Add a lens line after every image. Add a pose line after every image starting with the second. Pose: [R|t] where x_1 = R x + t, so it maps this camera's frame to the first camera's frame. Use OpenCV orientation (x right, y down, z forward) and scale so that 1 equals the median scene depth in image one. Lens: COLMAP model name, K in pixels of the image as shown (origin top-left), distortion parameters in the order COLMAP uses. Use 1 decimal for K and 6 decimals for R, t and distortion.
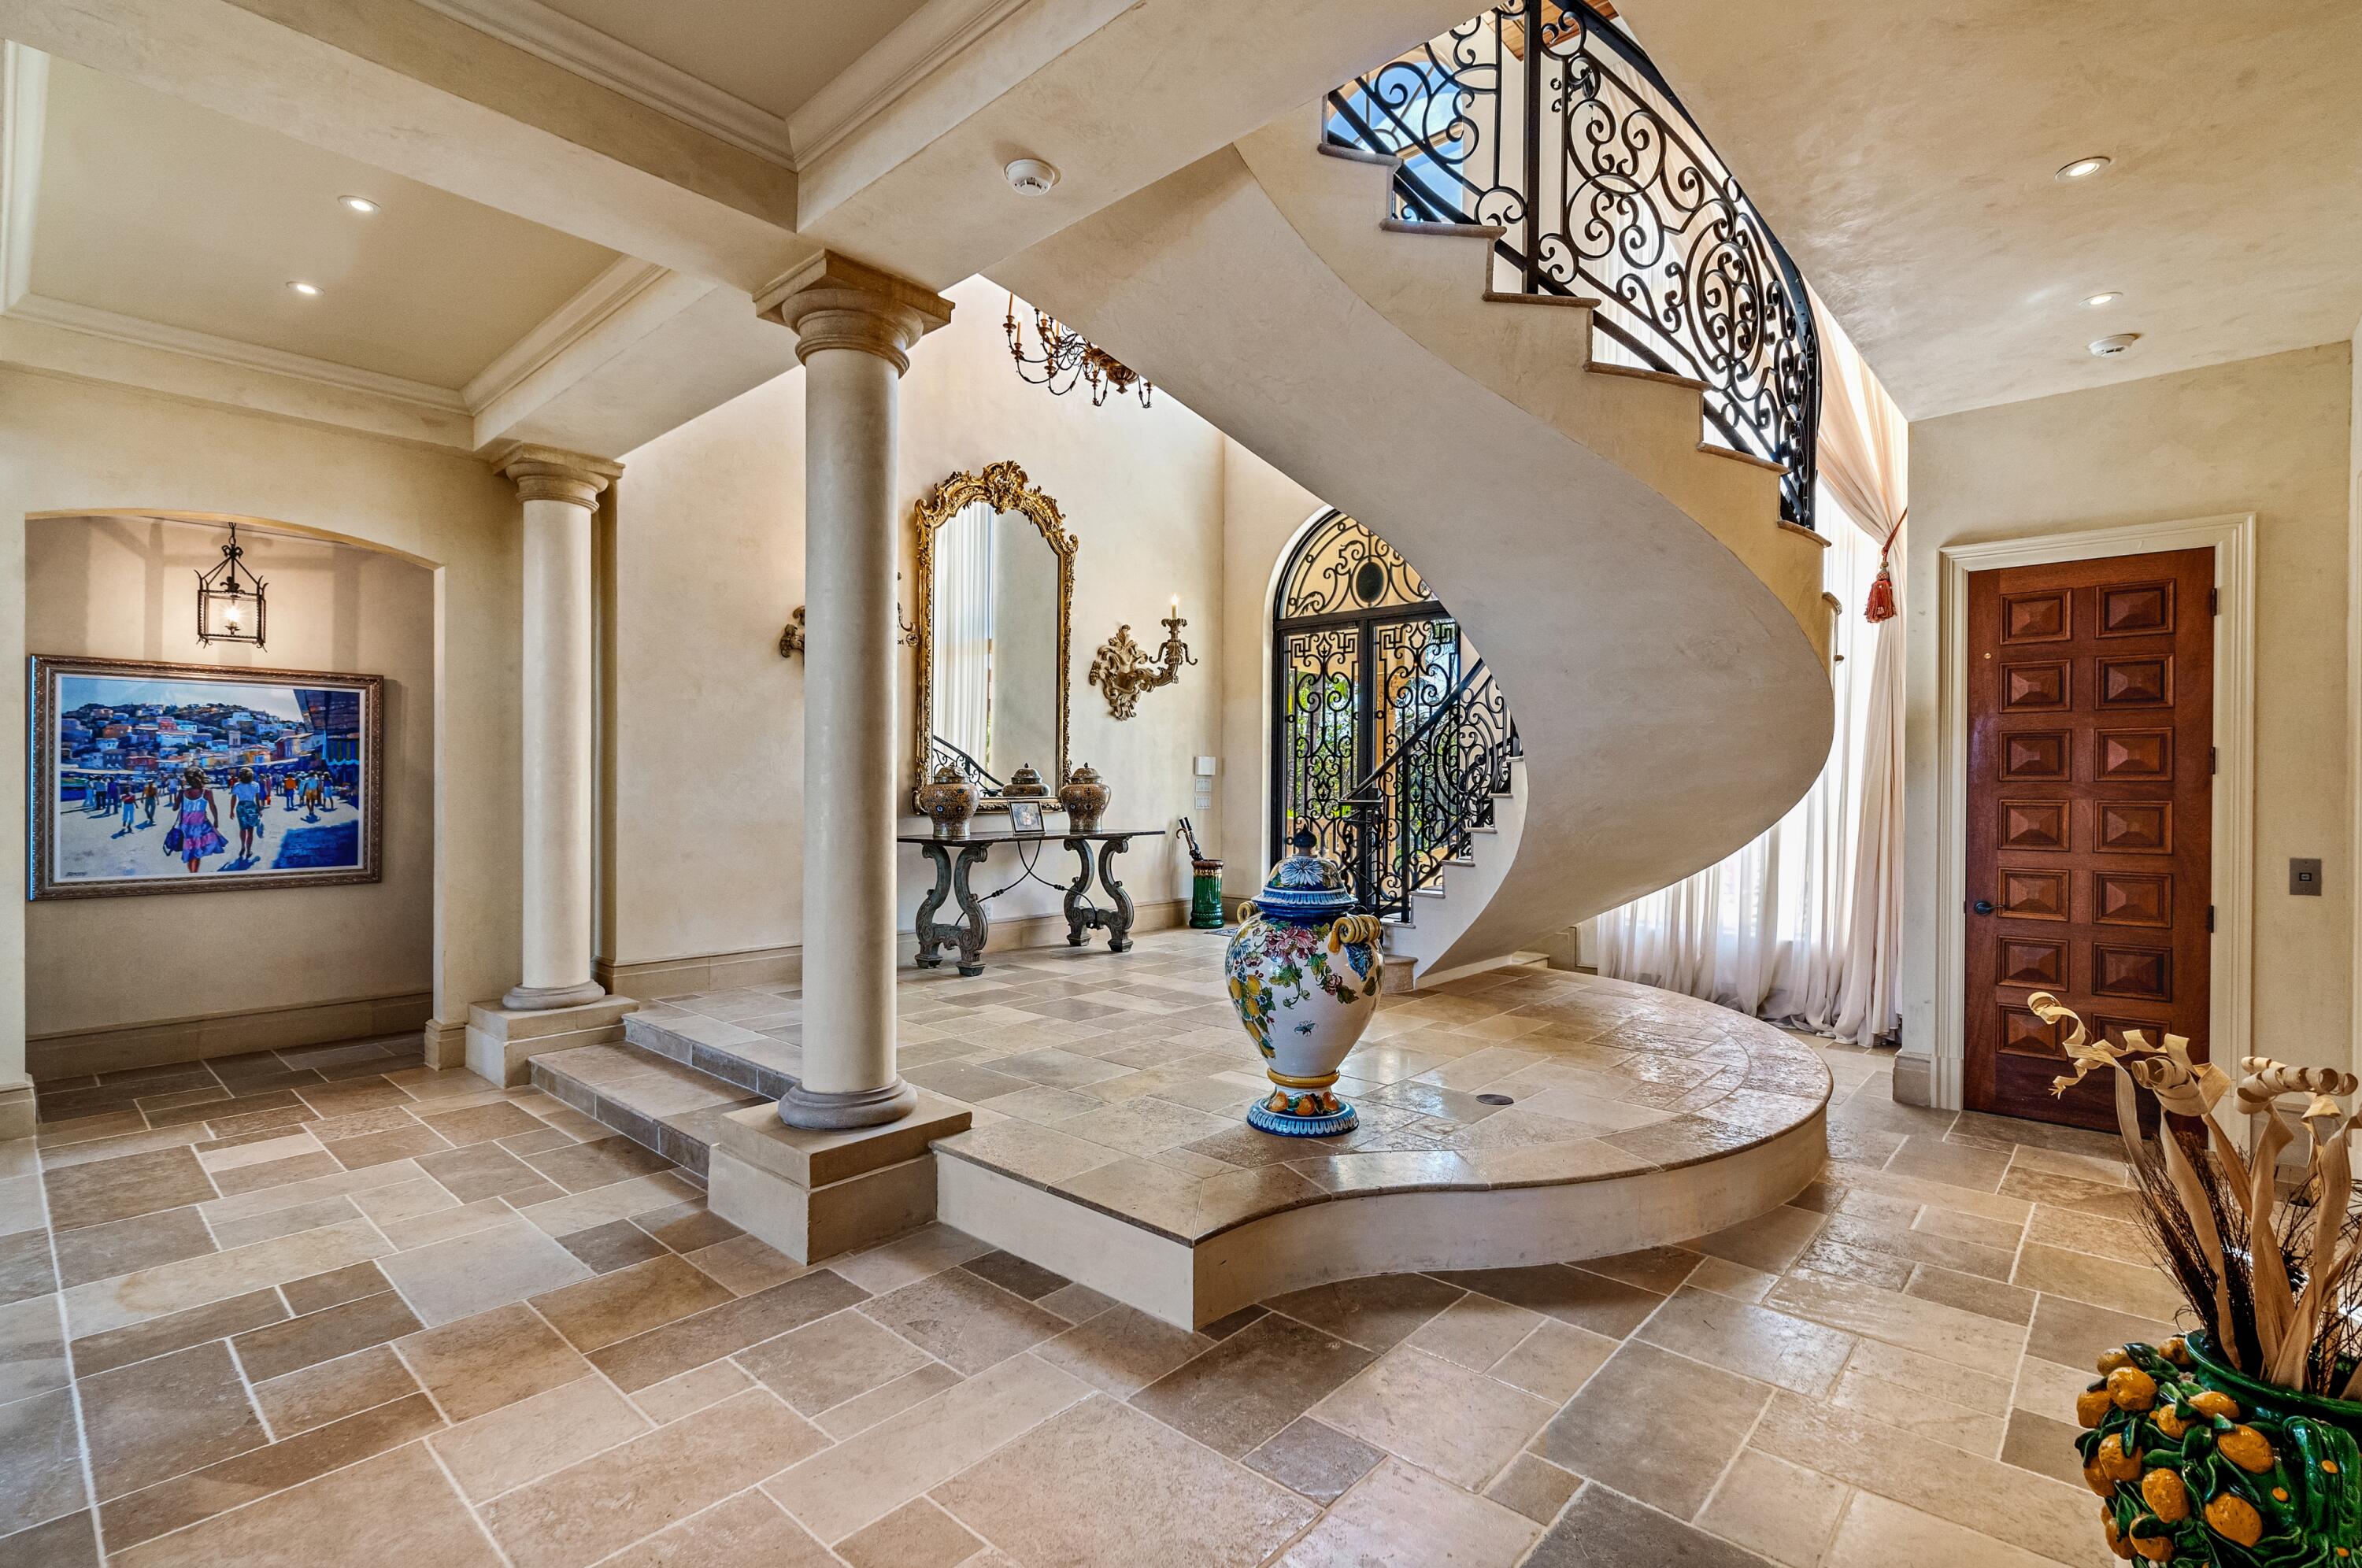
lens RADIAL K [[1094.9, 0, 1184.7], [0, 1094.9, 785.4], [0, 0, 1]] dist [0.000292, -0.000444]
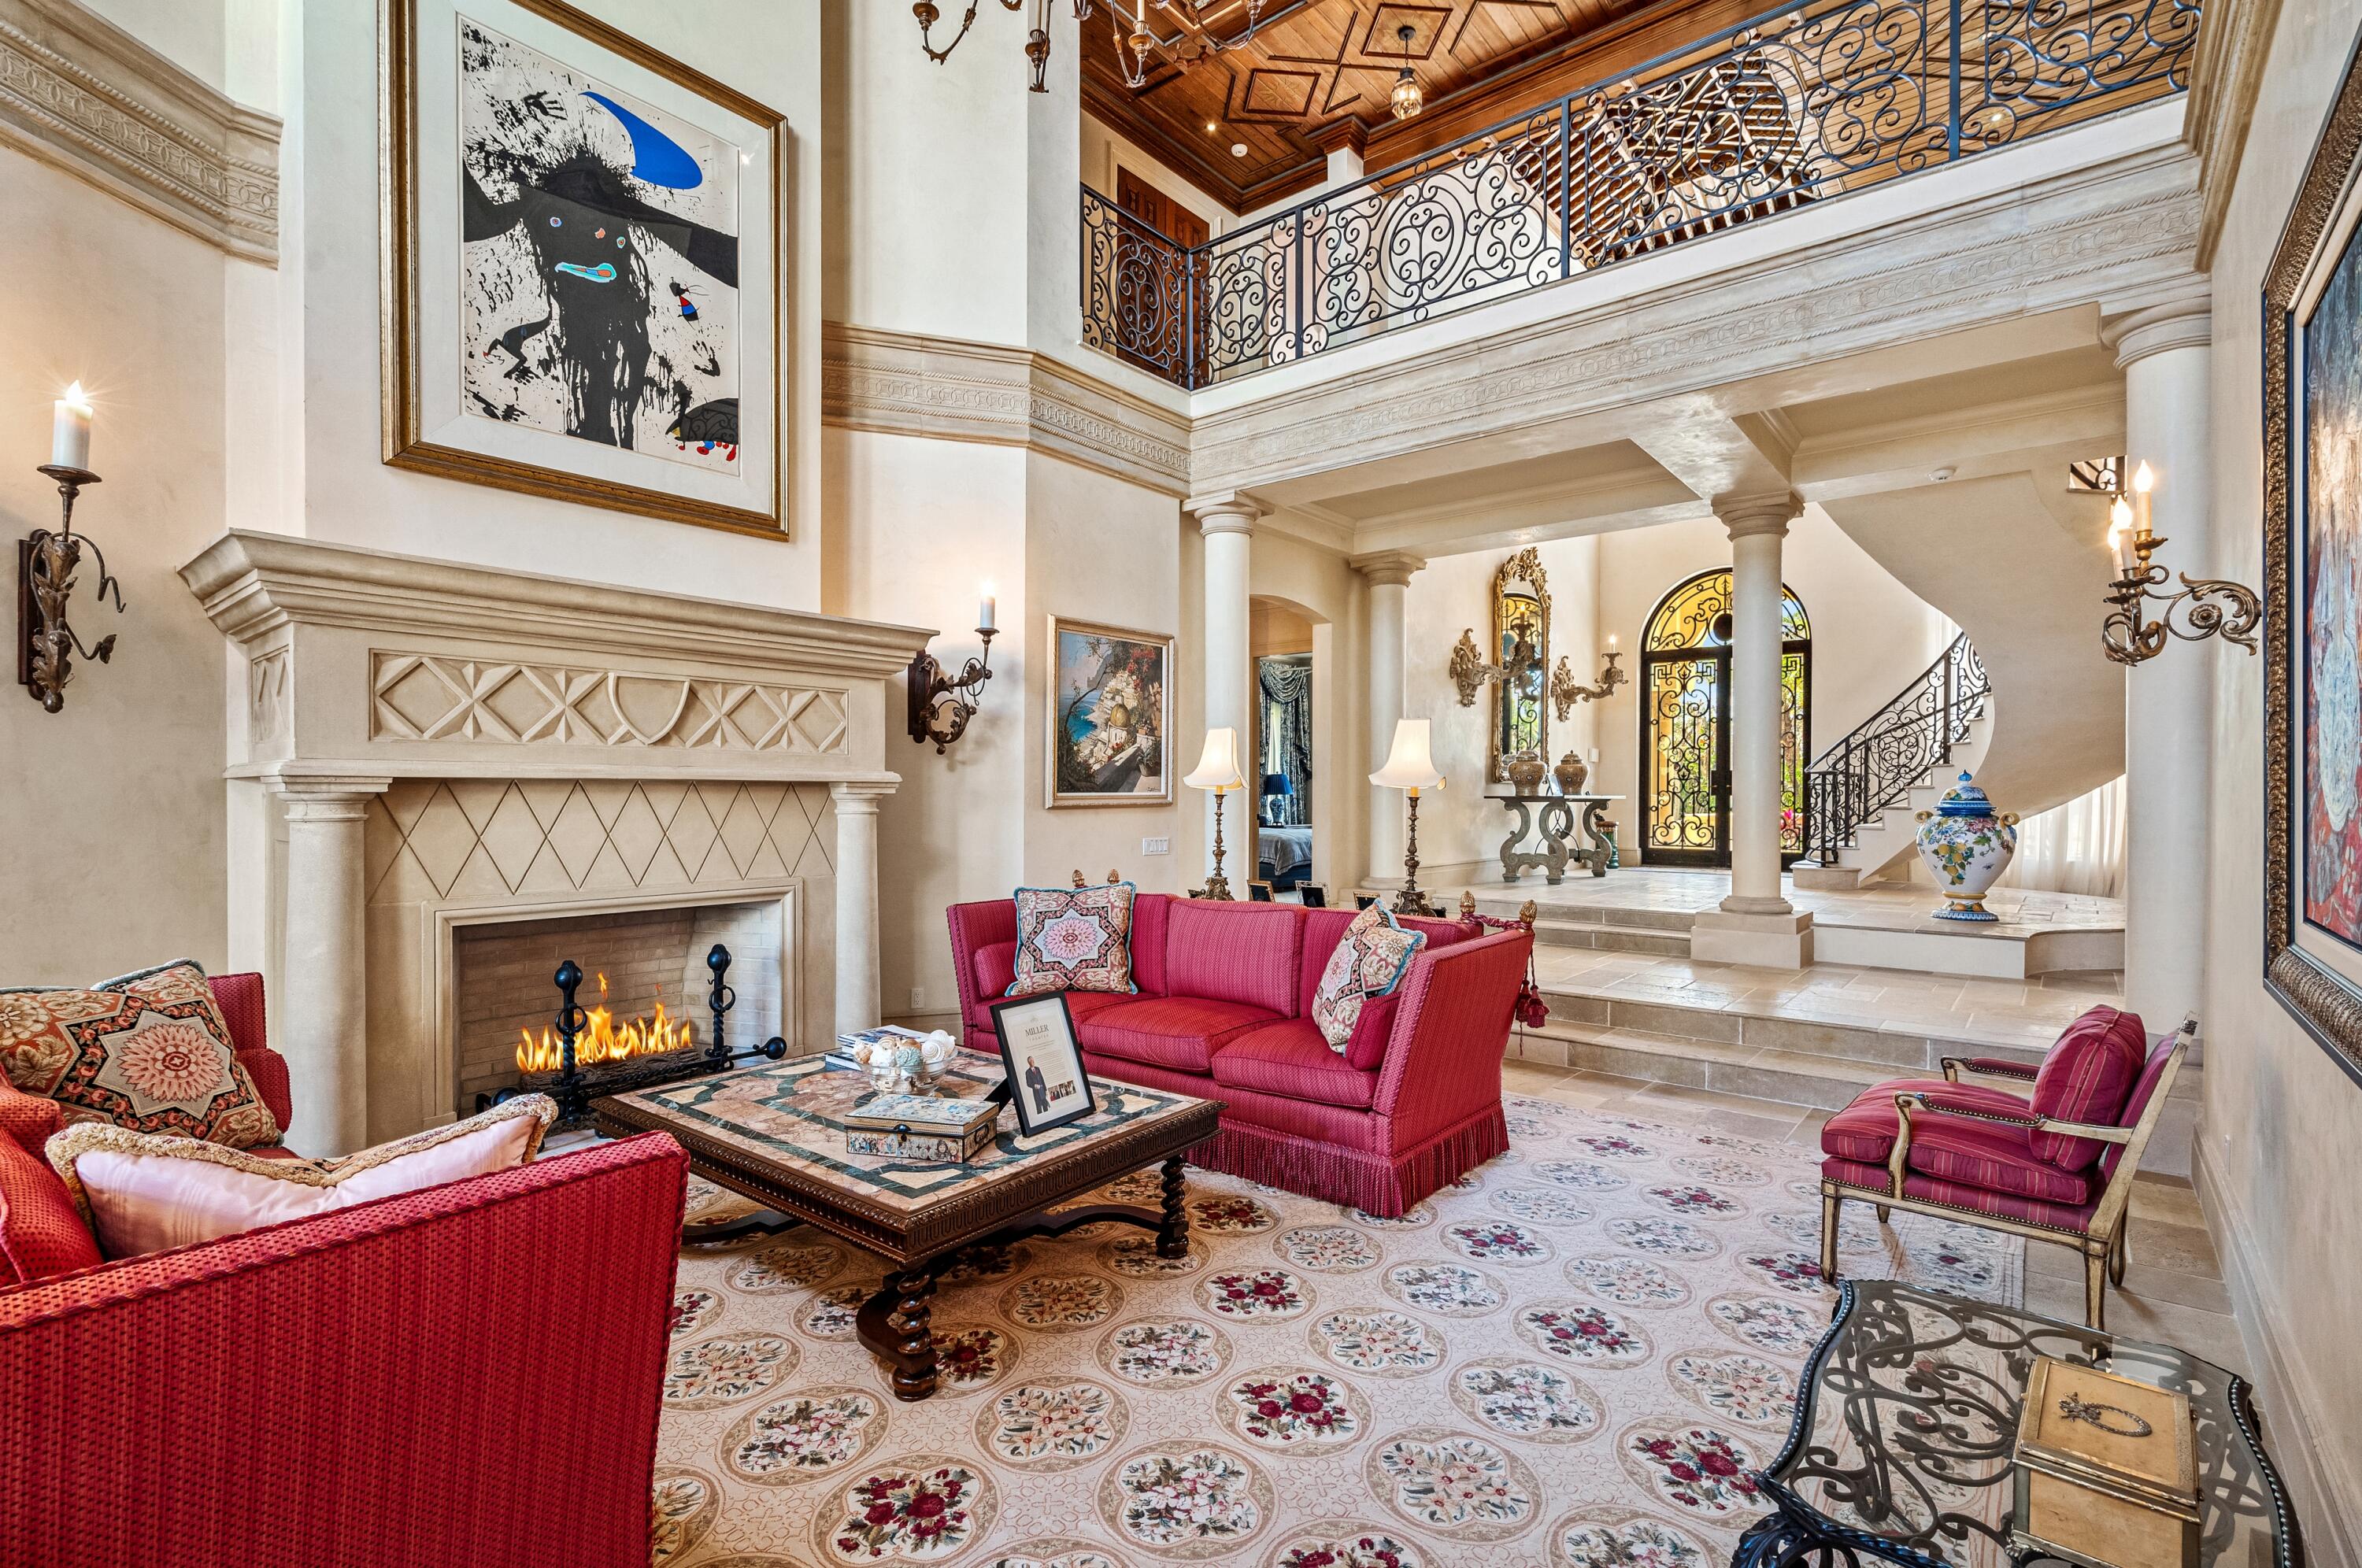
lens RADIAL K [[1094.9, 0, 1175.9], [0, 1094.9, 787.9], [0, 0, 1]] dist [0.000292, -0.000444]
pose [[0.999284, 0.006986, 0.037192, -0.602776], [-0.006829, 0.999967, -0.004336, 0.036448], [-0.037222, 0.004078, 0.999299, -0.409548]]
